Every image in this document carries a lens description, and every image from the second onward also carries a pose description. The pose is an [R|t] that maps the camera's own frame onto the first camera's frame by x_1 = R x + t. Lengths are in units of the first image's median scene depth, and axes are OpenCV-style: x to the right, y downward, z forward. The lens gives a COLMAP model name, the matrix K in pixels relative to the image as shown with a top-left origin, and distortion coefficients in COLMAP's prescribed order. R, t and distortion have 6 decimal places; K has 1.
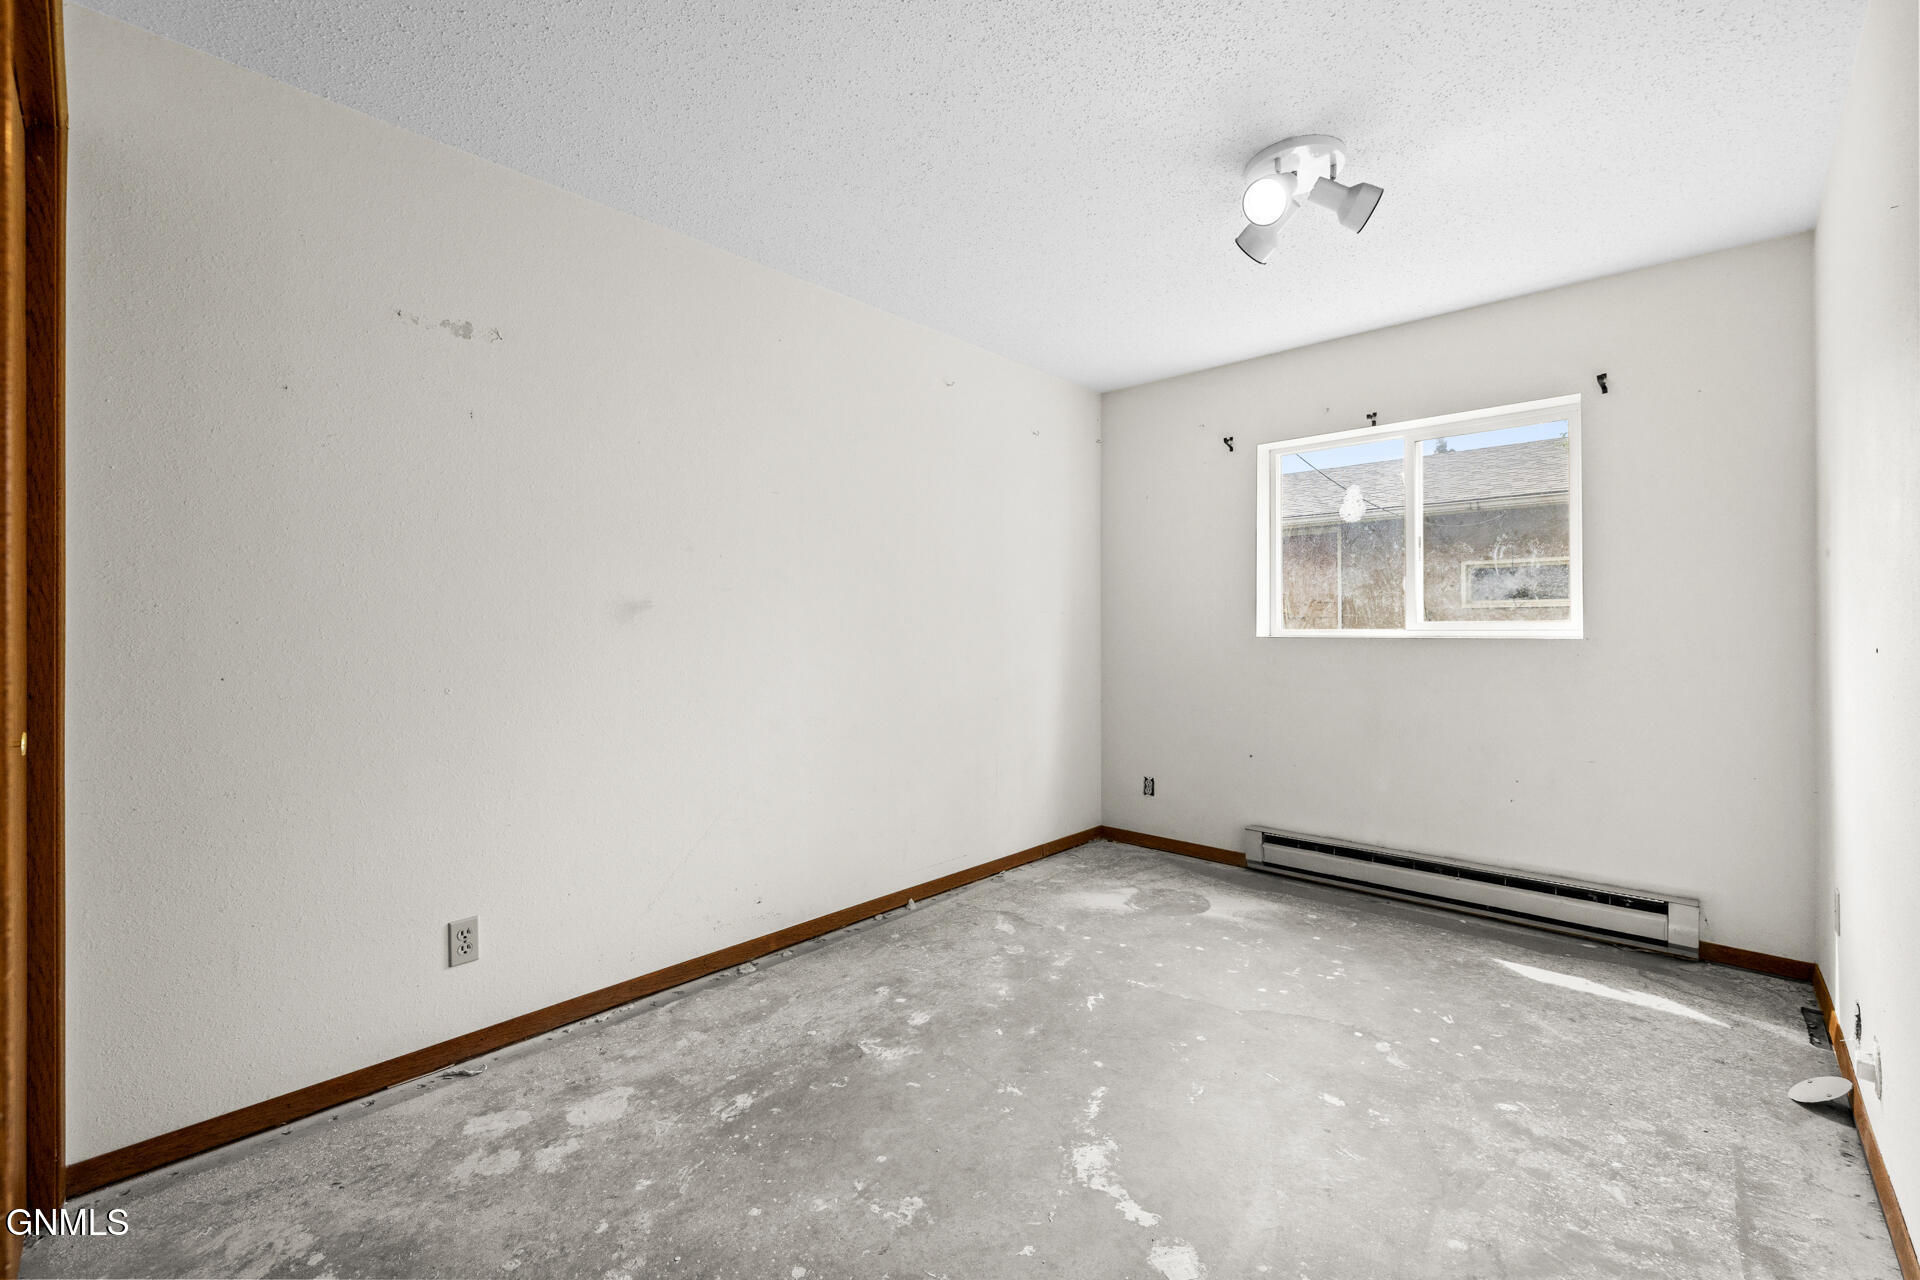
lens RADIAL K [[807.9, 0, 964.4], [0, 807.9, 639.3], [0, 0, 1]] dist [0.000618, 0.000094]
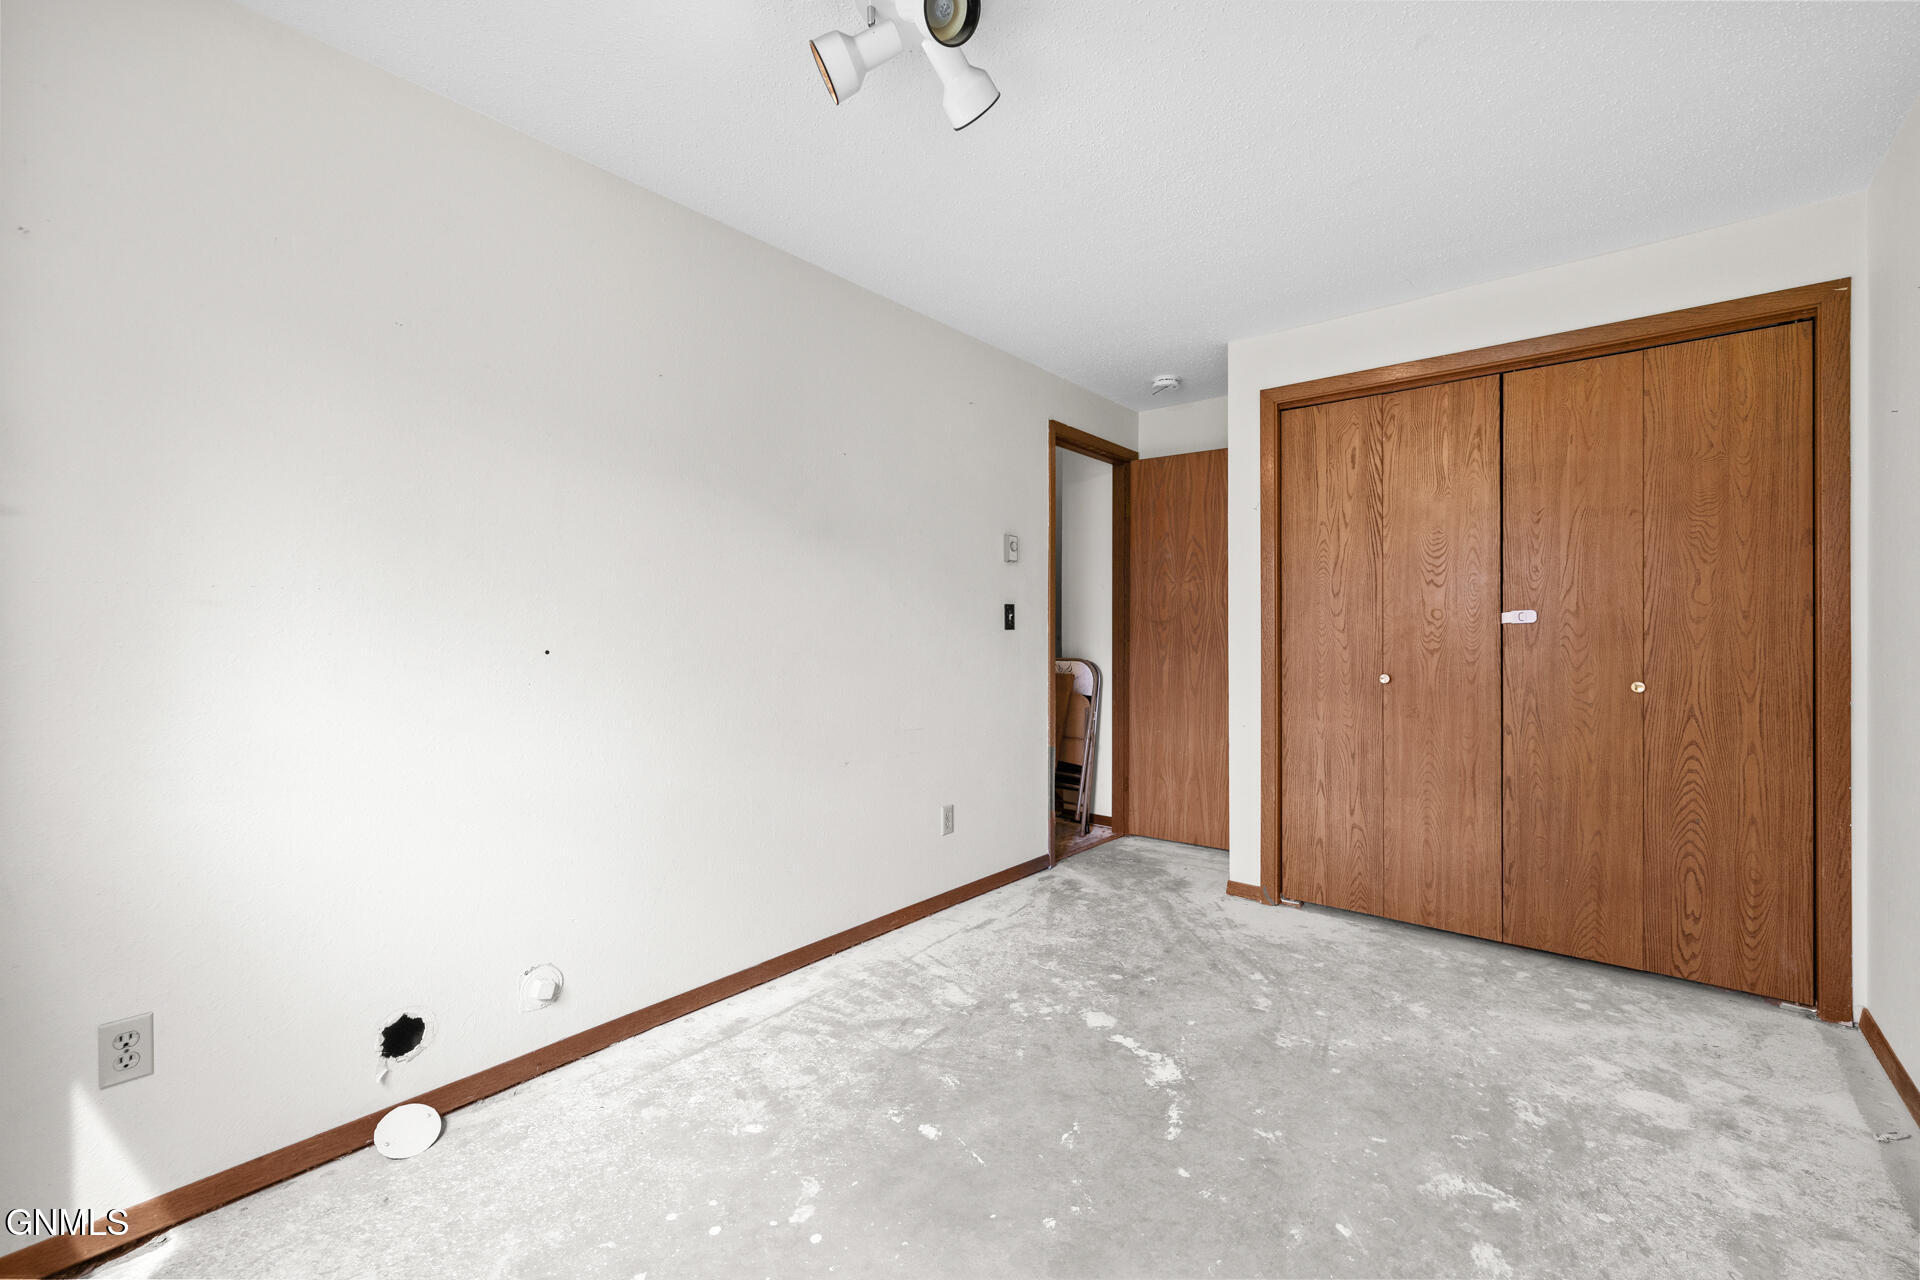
lens RADIAL K [[807.9, 0, 964.4], [0, 807.9, 639.3], [0, 0, 1]] dist [0.000618, 0.000094]
pose [[-0.998427, 0.001547, -0.056043, 0.476951], [0.000515, 0.999830, 0.018429, -0.024750], [0.056062, 0.018372, -0.998258, 1.983657]]
